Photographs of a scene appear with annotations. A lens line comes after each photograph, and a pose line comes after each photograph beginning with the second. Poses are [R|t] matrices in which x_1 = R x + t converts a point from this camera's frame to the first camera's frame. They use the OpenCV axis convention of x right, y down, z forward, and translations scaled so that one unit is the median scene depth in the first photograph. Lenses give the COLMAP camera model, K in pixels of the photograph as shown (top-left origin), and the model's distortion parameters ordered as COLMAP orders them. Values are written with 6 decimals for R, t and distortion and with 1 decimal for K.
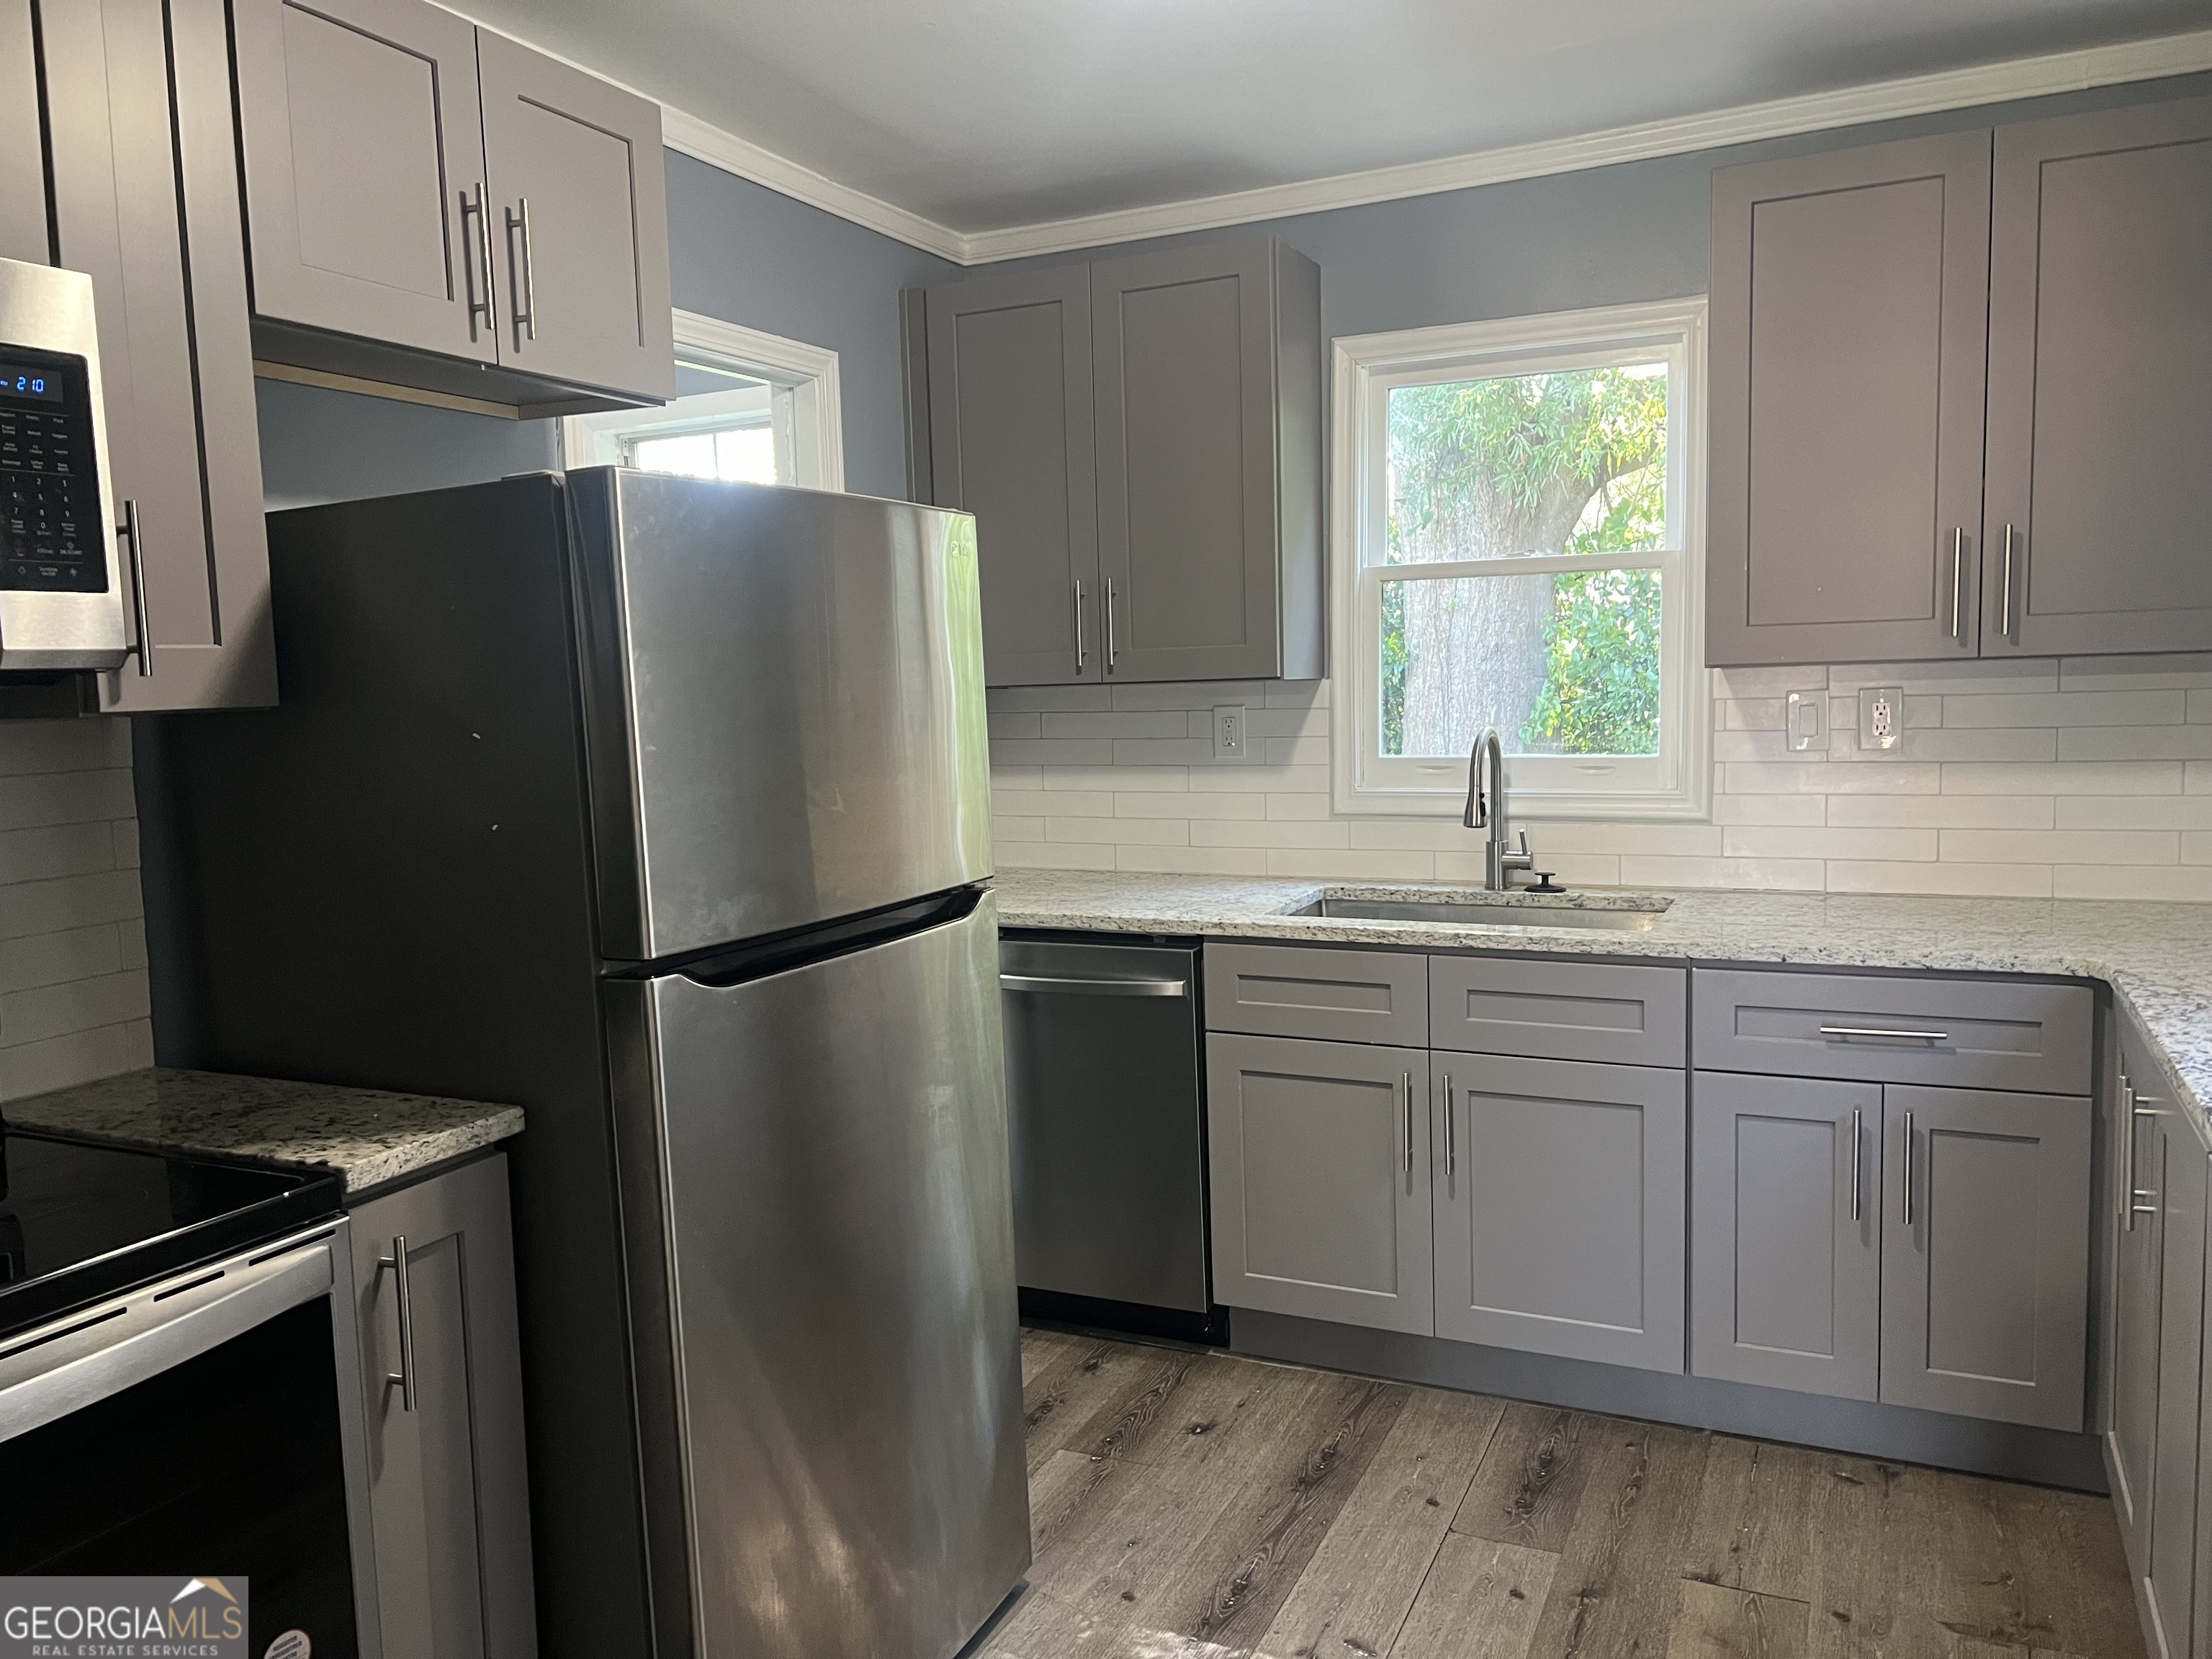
lens RADIAL K [[1656.0, 0, 1092.8], [0, 1656.0, 815.0], [0, 0, 1]] dist [0.028206, -0.004365]
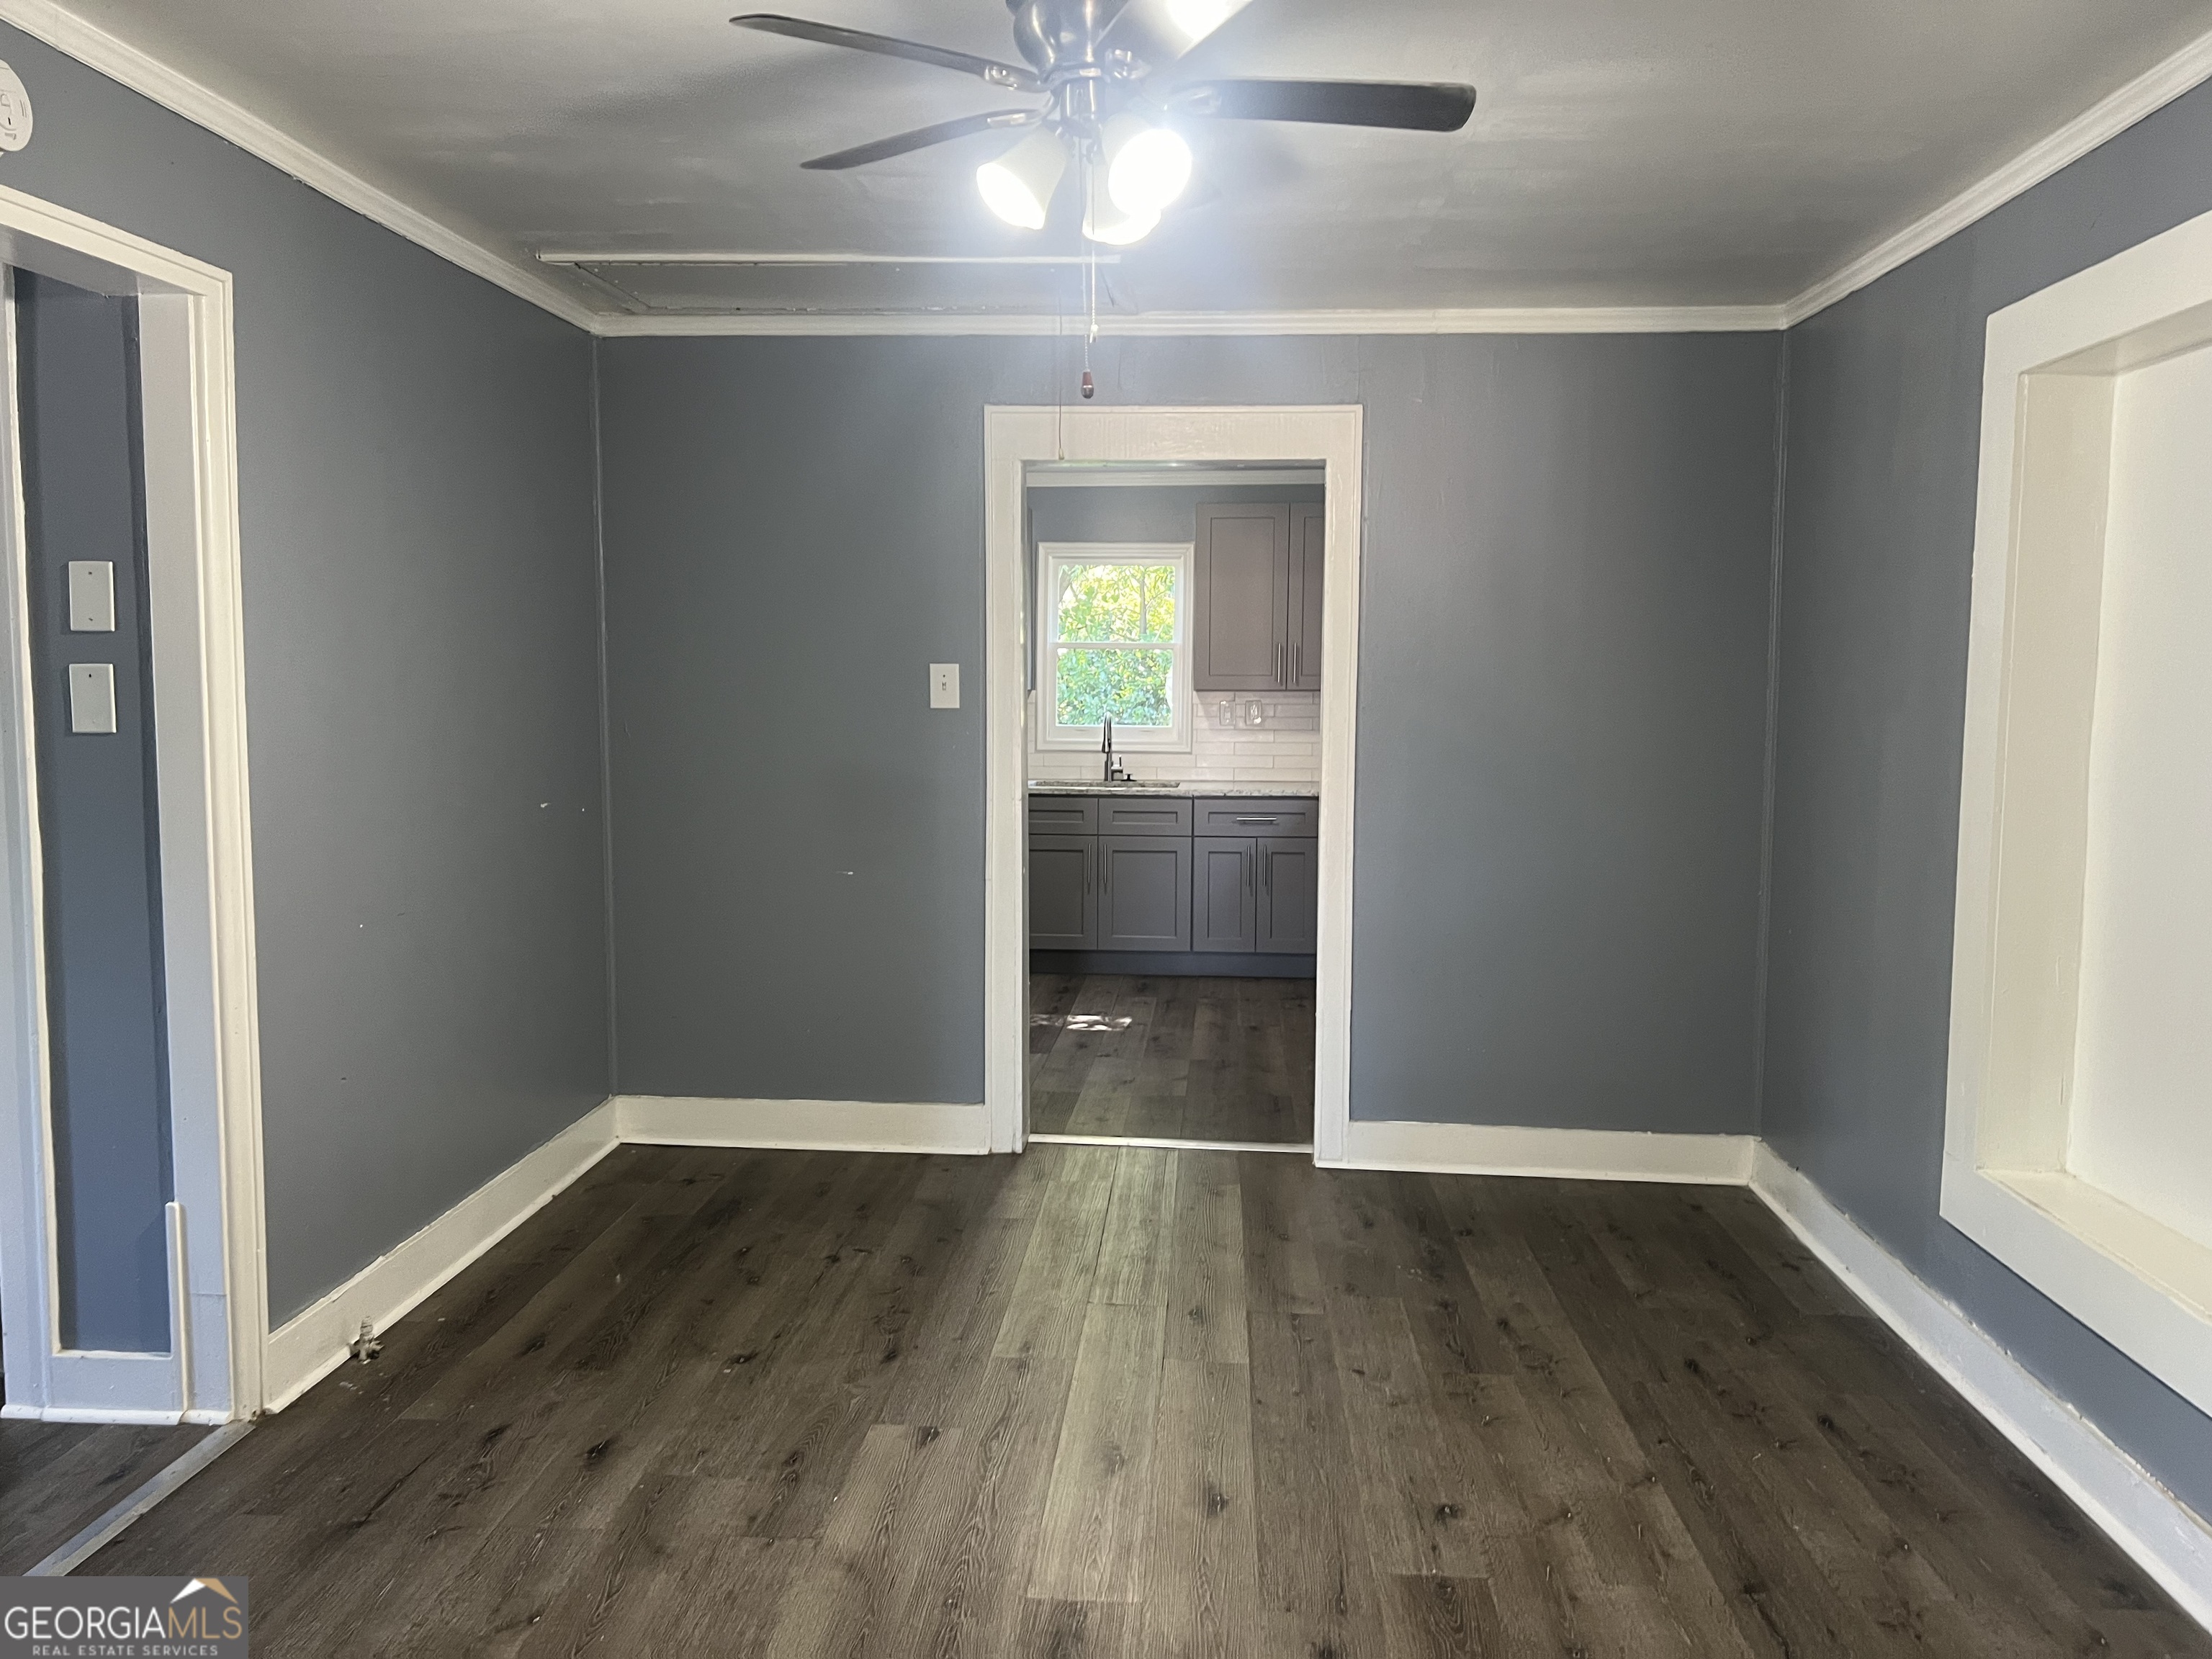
lens RADIAL K [[1656.0, 0, 1106.7], [0, 1656.0, 832.5], [0, 0, 1]] dist [0.028206, -0.004365]
pose [[0.932946, 0.000351, 0.360016, -0.645850], [0.001793, 0.999983, -0.005621, 0.138388], [-0.360011, 0.005890, 0.932929, -1.274655]]
